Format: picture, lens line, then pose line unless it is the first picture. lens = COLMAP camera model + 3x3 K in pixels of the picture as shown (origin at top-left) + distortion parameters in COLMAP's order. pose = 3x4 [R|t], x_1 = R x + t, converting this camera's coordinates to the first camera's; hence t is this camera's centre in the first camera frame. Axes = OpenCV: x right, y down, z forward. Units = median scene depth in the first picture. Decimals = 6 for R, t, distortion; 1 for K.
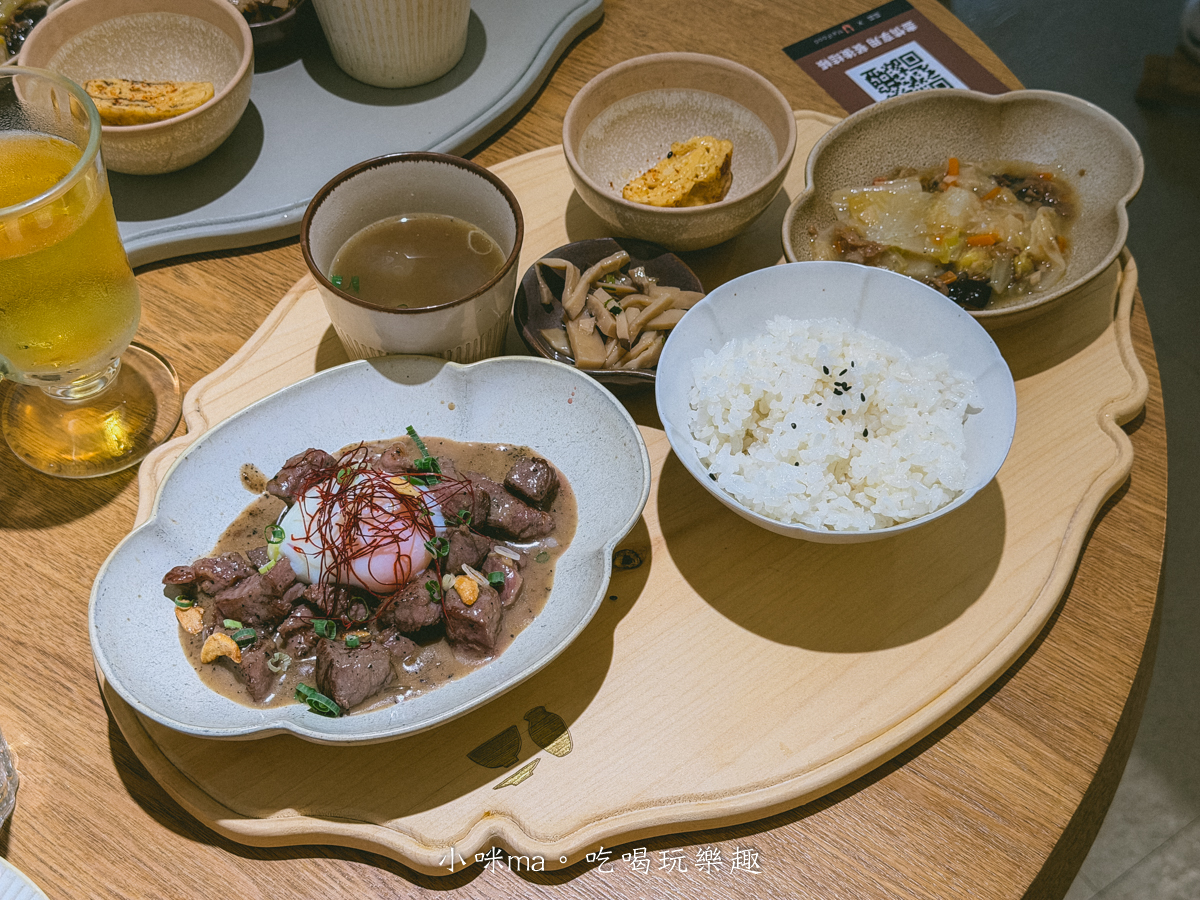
lens RADIAL K [[1796.3, 0, 600.0], [0, 1796.3, 450.0], [0, 0, 1]] dist [0.165752, -0.462503]
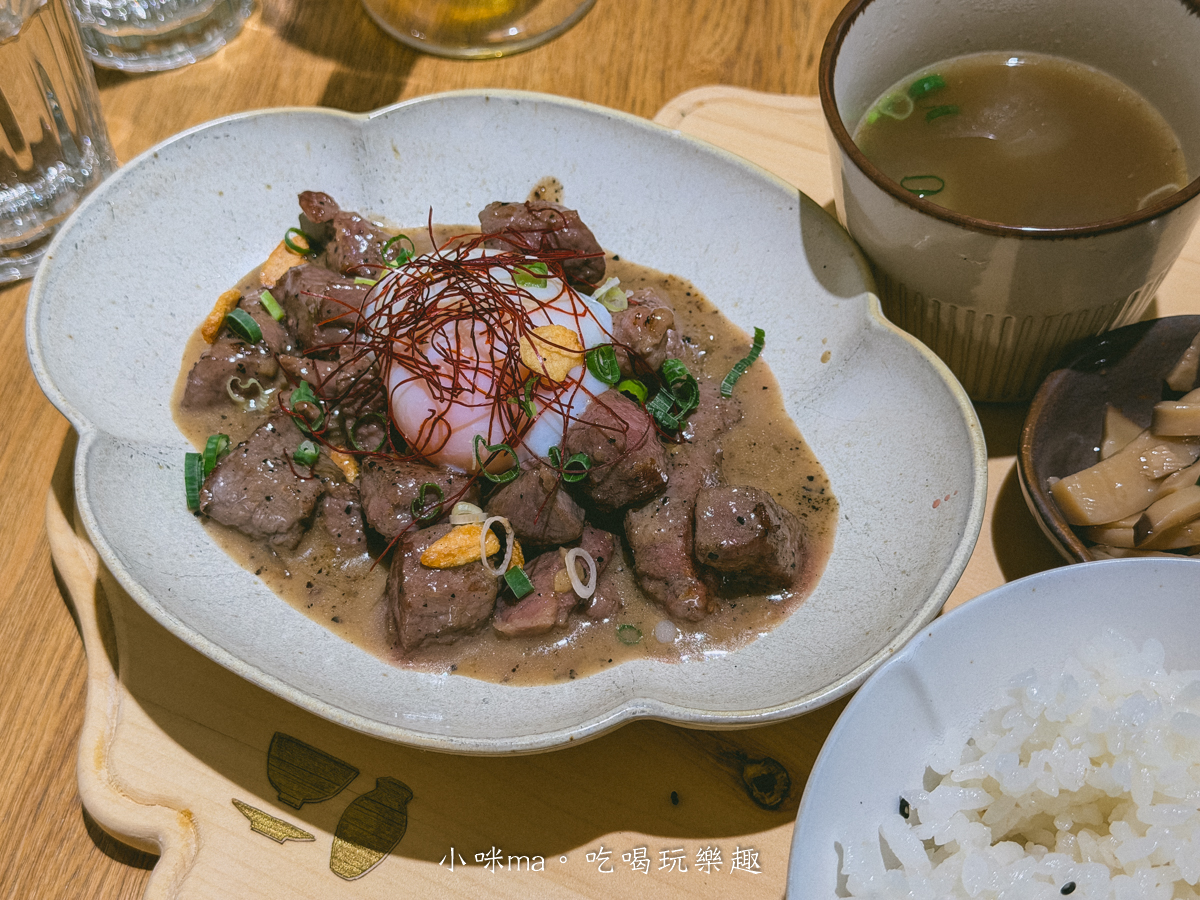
lens RADIAL K [[1796.3, 0, 600.0], [0, 1796.3, 450.0], [0, 0, 1]] dist [0.165752, -0.462503]
pose [[0.453163, 0.717518, -0.528971, 0.215185], [-0.675049, 0.663769, 0.322056, -0.148329], [0.582196, 0.211137, 0.785155, 0.580657]]
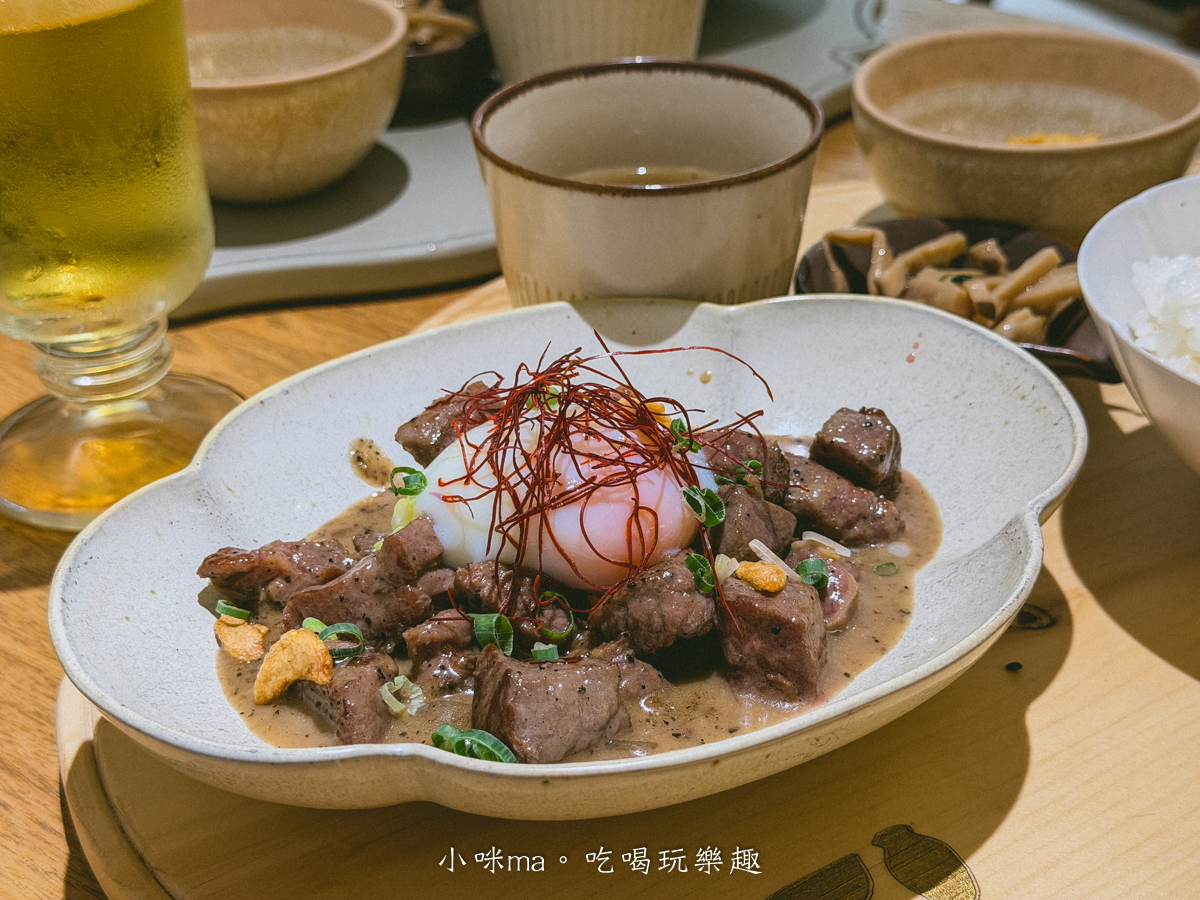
lens RADIAL K [[1796.3, 0, 600.0], [0, 1796.3, 450.0], [0, 0, 1]] dist [0.165752, -0.462503]
pose [[0.998520, 0.011744, -0.053108, -0.093183], [-0.029747, 0.935353, -0.352462, 0.228474], [0.045535, 0.353520, 0.934318, 0.488758]]
